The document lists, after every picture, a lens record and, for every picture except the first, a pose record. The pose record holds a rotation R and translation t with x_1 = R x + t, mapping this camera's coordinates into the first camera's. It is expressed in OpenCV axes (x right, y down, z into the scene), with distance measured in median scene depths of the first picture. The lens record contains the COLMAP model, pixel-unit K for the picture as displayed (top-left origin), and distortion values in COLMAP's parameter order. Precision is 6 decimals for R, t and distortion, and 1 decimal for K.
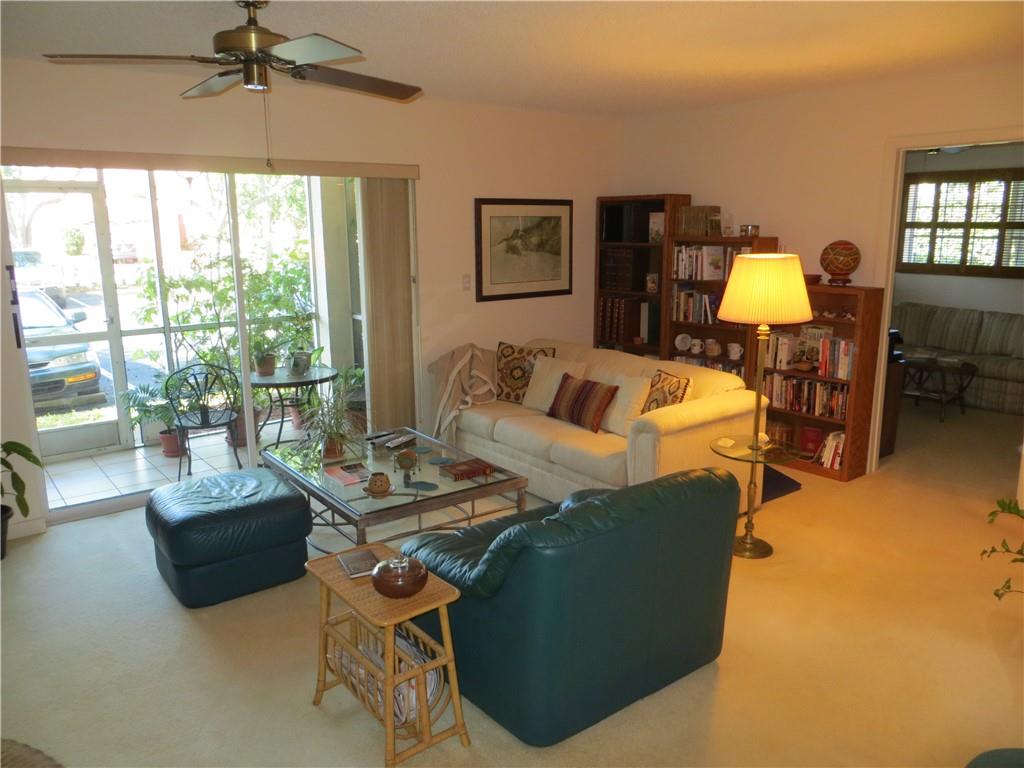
lens RADIAL K [[769.5, 0, 510.0], [0, 769.5, 386.7], [0, 0, 1]] dist [-0.013518, -0.000623]
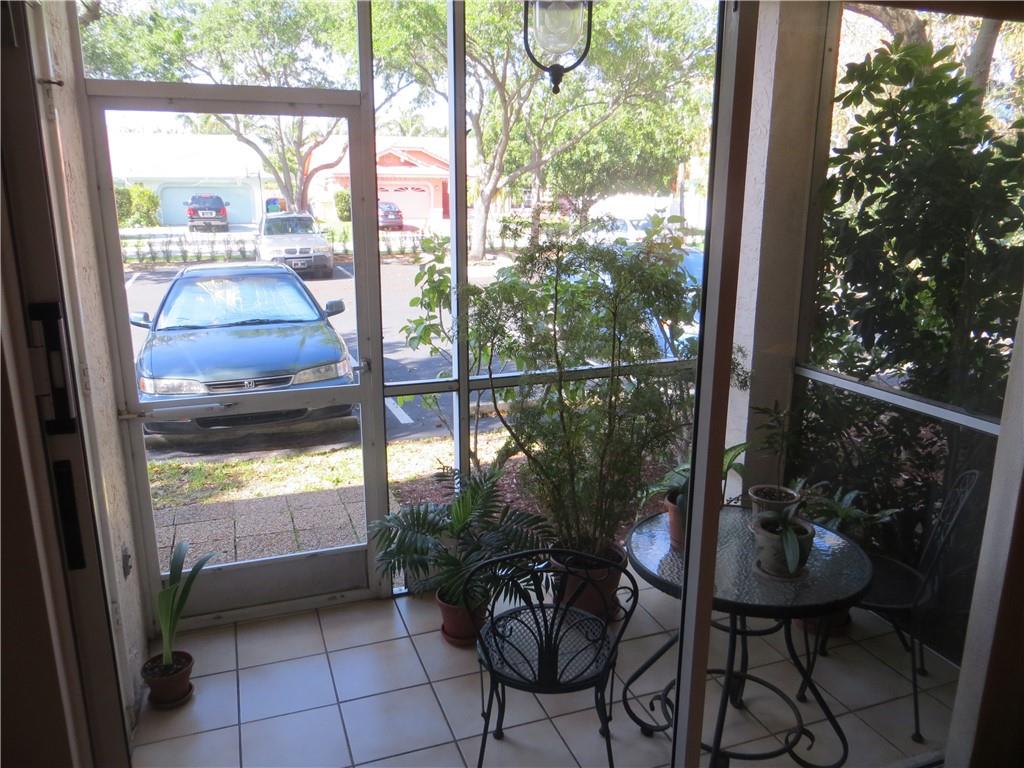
lens RADIAL K [[769.5, 0, 510.0], [0, 769.5, 386.7], [0, 0, 1]] dist [-0.013518, -0.000623]
pose [[0.952212, 0.086455, -0.292946, -0.079059], [-0.076014, 0.996005, 0.046864, -0.030270], [0.295827, -0.022357, 0.954980, 0.152417]]
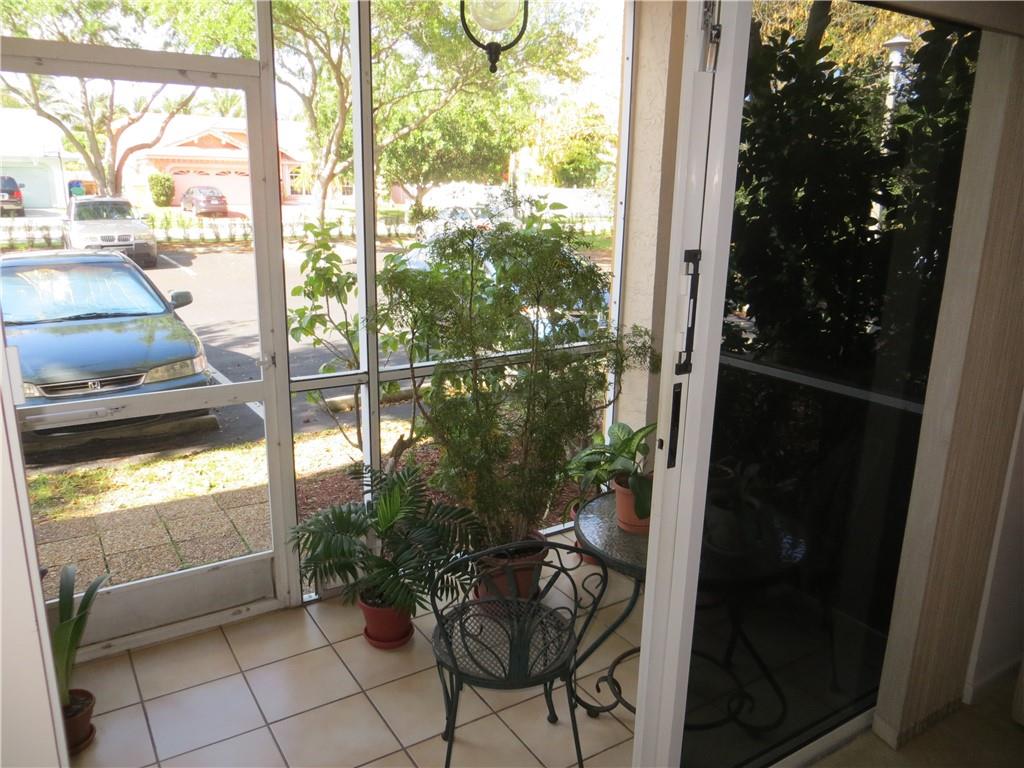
lens RADIAL K [[769.5, 0, 510.0], [0, 769.5, 386.7], [0, 0, 1]] dist [-0.013518, -0.000623]
pose [[0.995026, 0.053780, -0.083856, -0.095104], [-0.049859, 0.997594, 0.048168, -0.029178], [0.086245, -0.043747, 0.995313, 0.152678]]
